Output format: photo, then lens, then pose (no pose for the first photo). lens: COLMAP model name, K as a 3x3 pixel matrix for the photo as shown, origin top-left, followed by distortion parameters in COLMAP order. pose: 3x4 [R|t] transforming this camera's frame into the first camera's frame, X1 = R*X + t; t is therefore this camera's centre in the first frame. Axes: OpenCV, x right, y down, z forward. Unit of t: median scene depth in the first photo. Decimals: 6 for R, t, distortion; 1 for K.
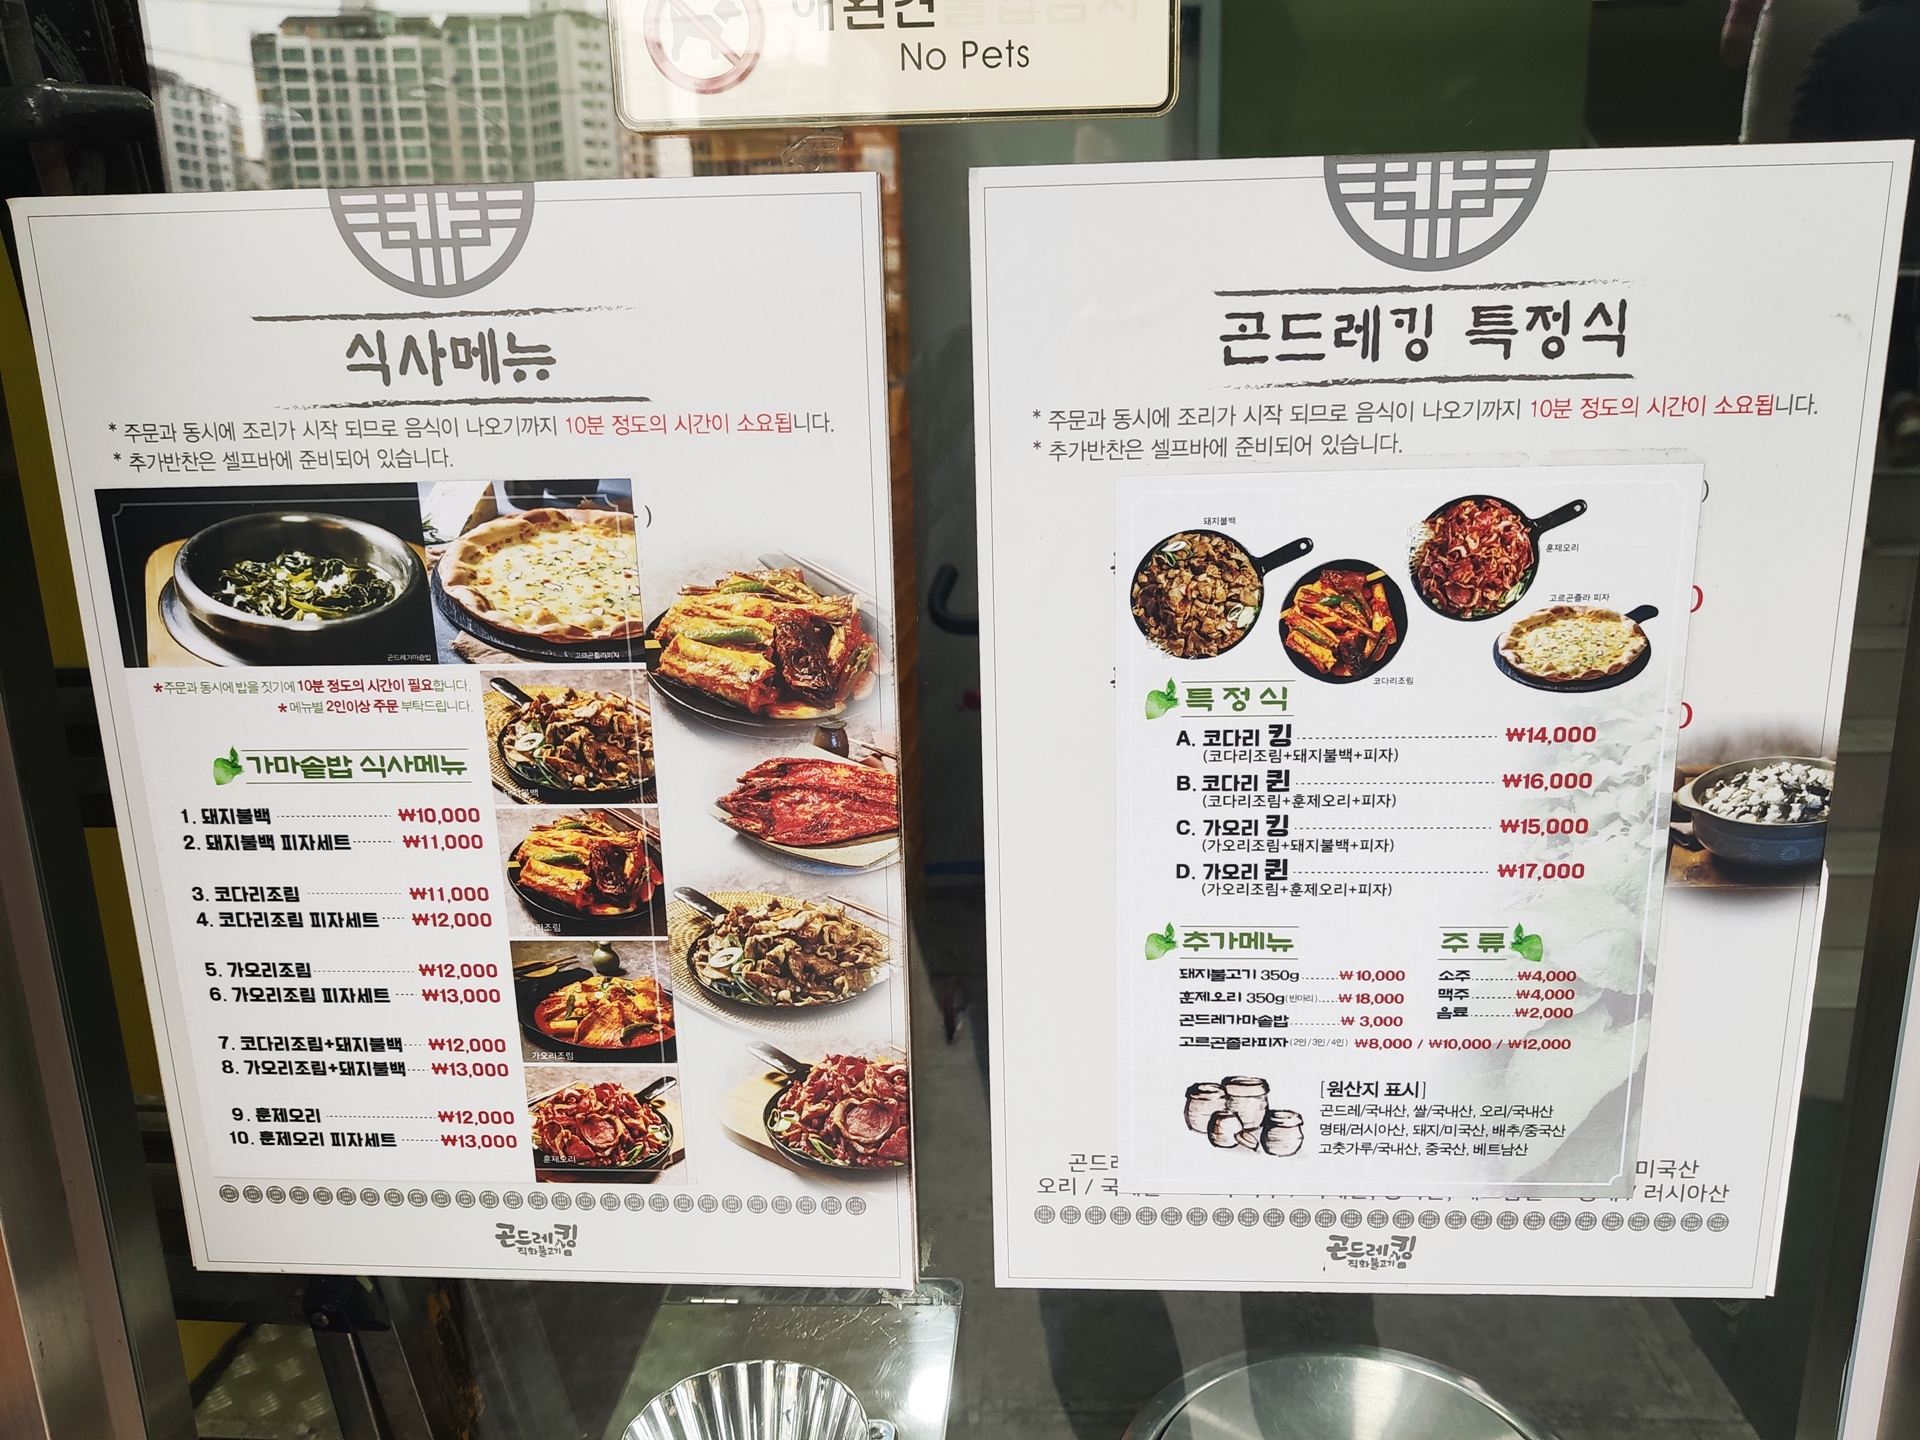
lens RADIAL K [[1480.3, 0, 962.1], [0, 1480.3, 716.3], [0, 0, 1]] dist [0.020781, -0.030439]
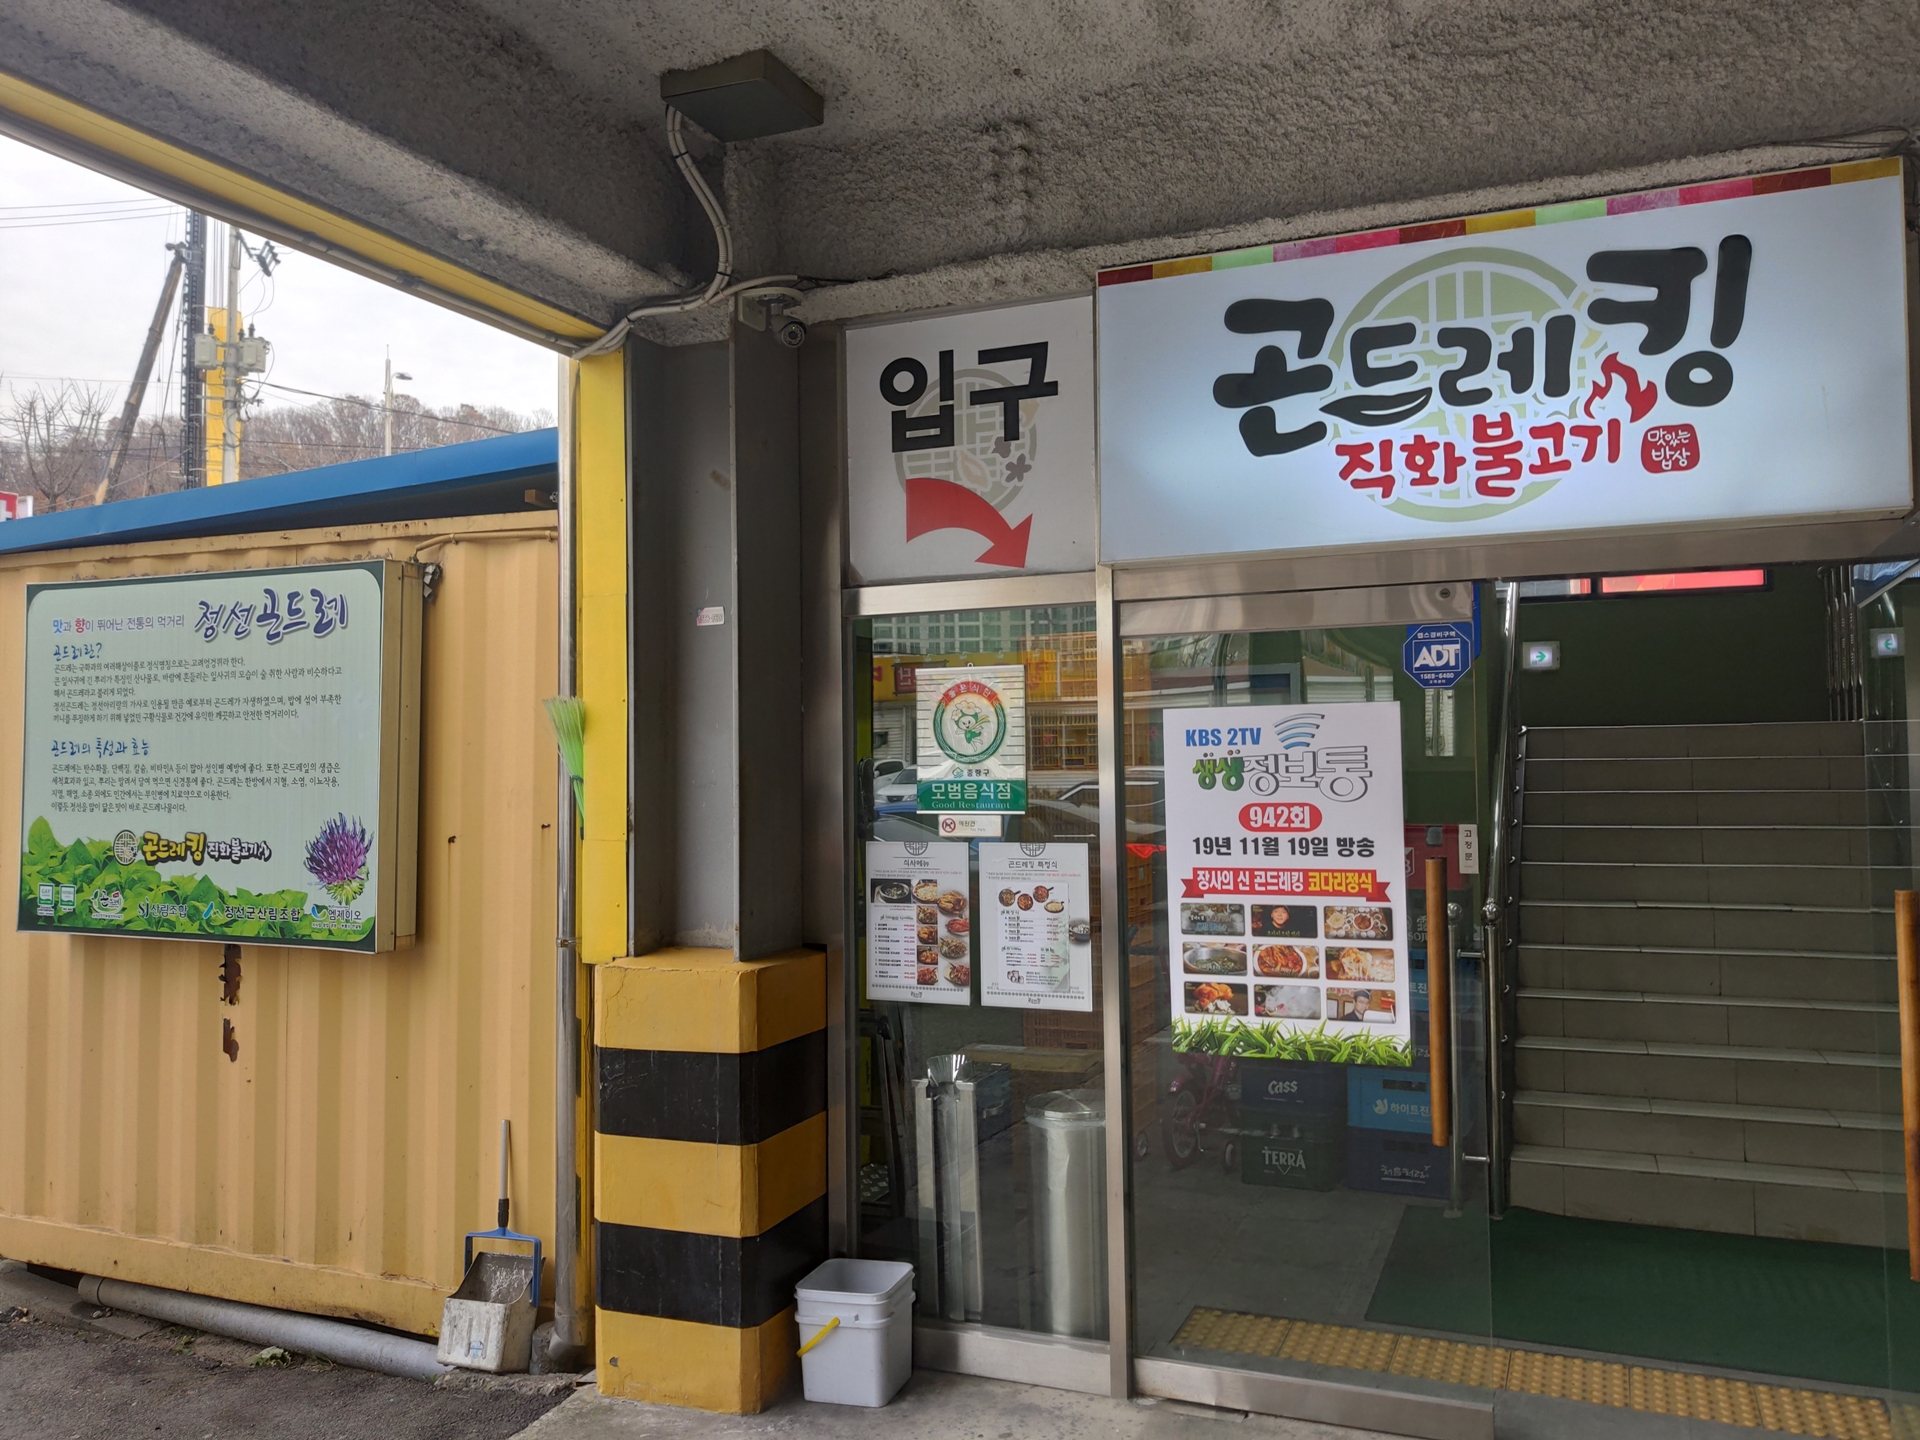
lens RADIAL K [[1480.3, 0, 960.3], [0, 1480.3, 715.4], [0, 0, 1]] dist [0.020781, -0.030439]
pose [[0.941142, -0.000501, -0.338012, 2.312939], [-0.097923, 0.956711, -0.274071, 1.039149], [0.323517, 0.291039, 0.900352, -5.689583]]
